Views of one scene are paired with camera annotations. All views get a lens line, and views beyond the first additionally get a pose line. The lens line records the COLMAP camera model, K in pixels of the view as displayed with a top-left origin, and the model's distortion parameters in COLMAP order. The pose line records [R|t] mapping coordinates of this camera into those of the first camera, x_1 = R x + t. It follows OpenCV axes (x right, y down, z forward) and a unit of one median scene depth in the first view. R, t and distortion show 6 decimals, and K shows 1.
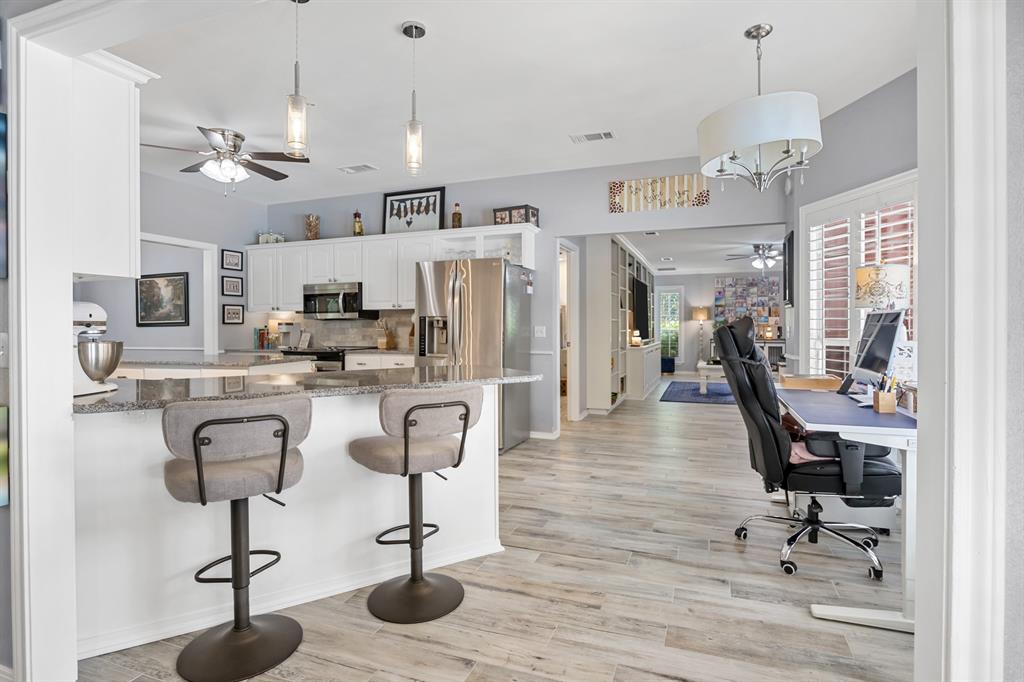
lens RADIAL K [[520.6, 0, 521.2], [0, 520.6, 328.1], [0, 0, 1]] dist [-0.012437, 0.003834]
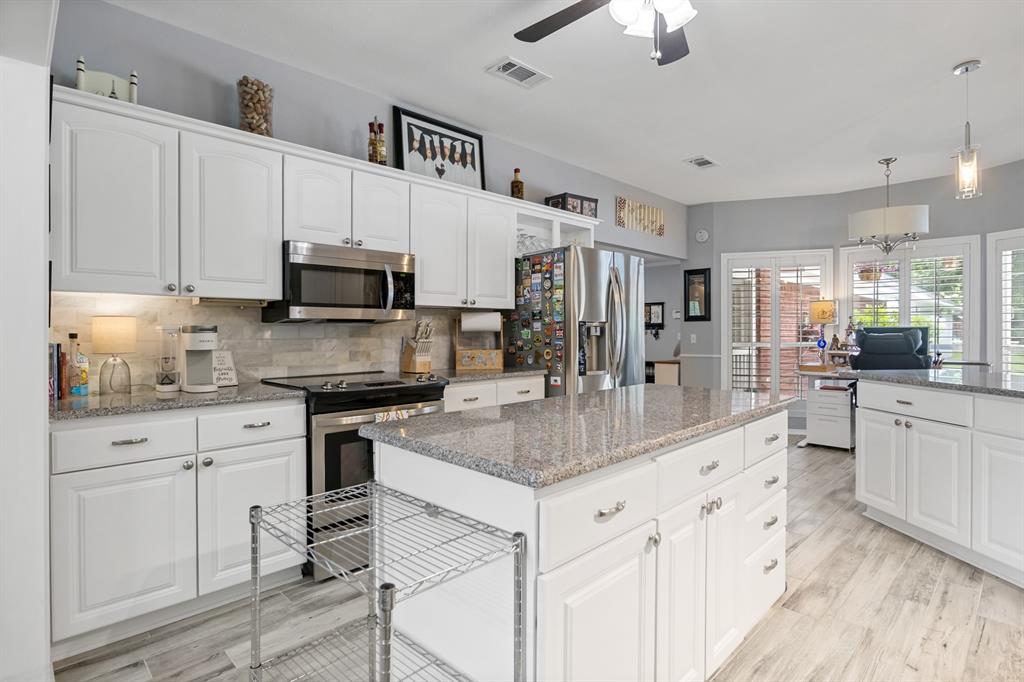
lens RADIAL K [[520.6, 0, 519.5], [0, 520.6, 331.9], [0, 0, 1]] dist [-0.012437, 0.003834]
pose [[0.424410, 0.004094, 0.905461, -0.731198], [0.004191, 0.999970, -0.006486, -0.002187], [-0.905460, 0.006548, 0.424380, 0.631951]]
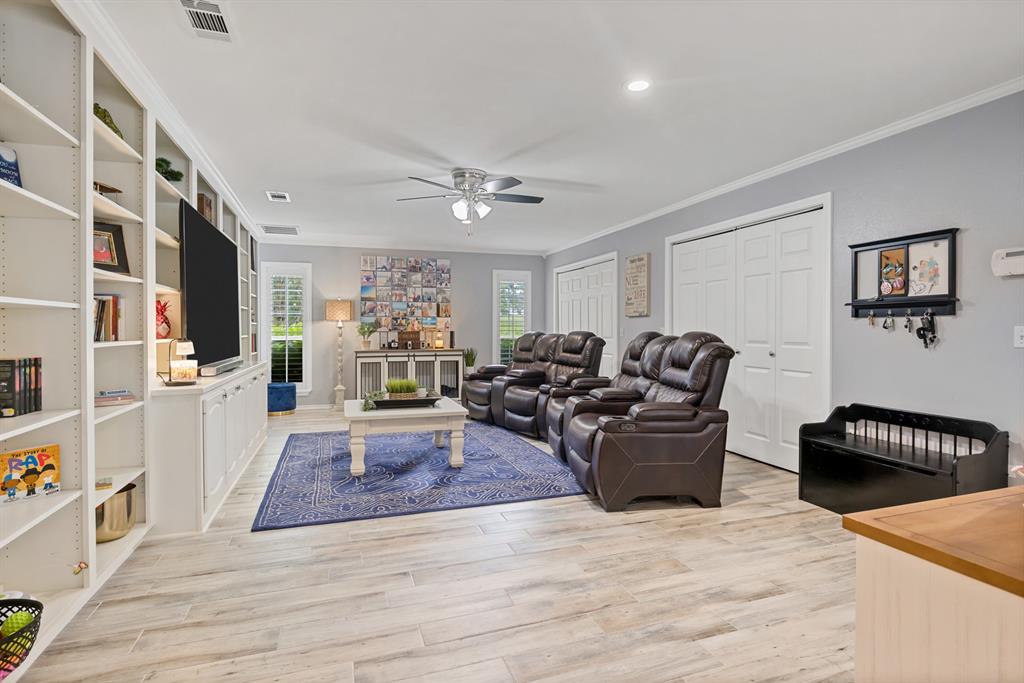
lens RADIAL K [[520.6, 0, 509.1], [0, 520.6, 334.7], [0, 0, 1]] dist [-0.012437, 0.003834]
pose [[0.781830, -0.003570, 0.623482, 0.236521], [0.001837, 0.999992, 0.003423, -0.001304], [-0.623490, -0.001531, 0.781830, 0.784281]]
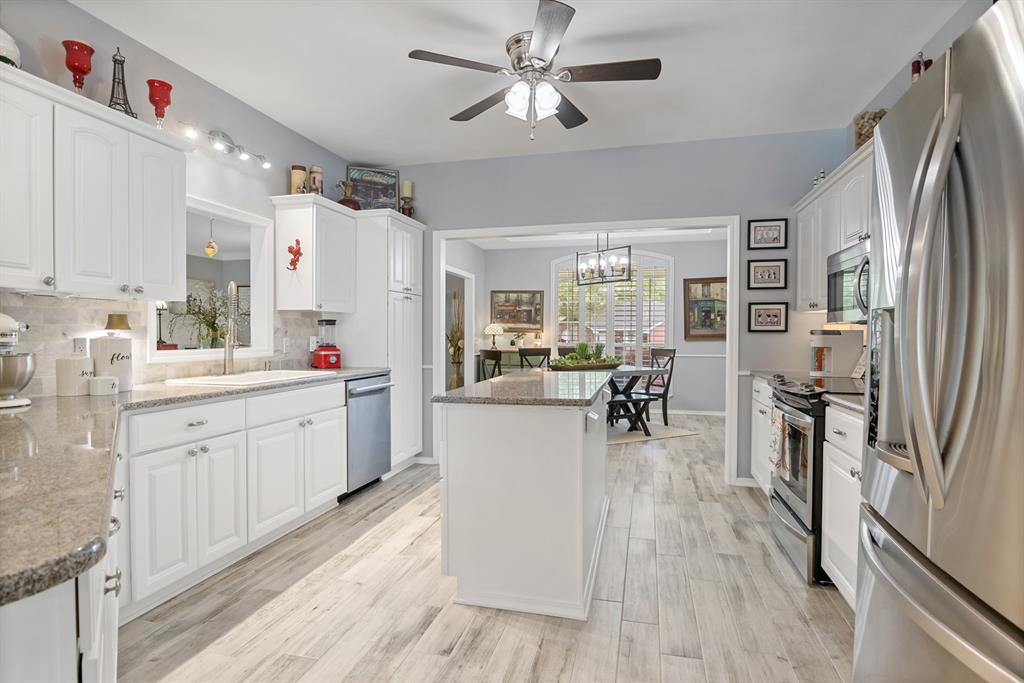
lens RADIAL K [[520.6, 0, 518.2], [0, 520.6, 344.6], [0, 0, 1]] dist [-0.012437, 0.003834]
pose [[0.103253, 0.027279, -0.994281, 0.066154], [-0.005892, 0.999623, 0.026813, -0.007857], [0.994638, 0.003090, 0.103375, 0.635915]]
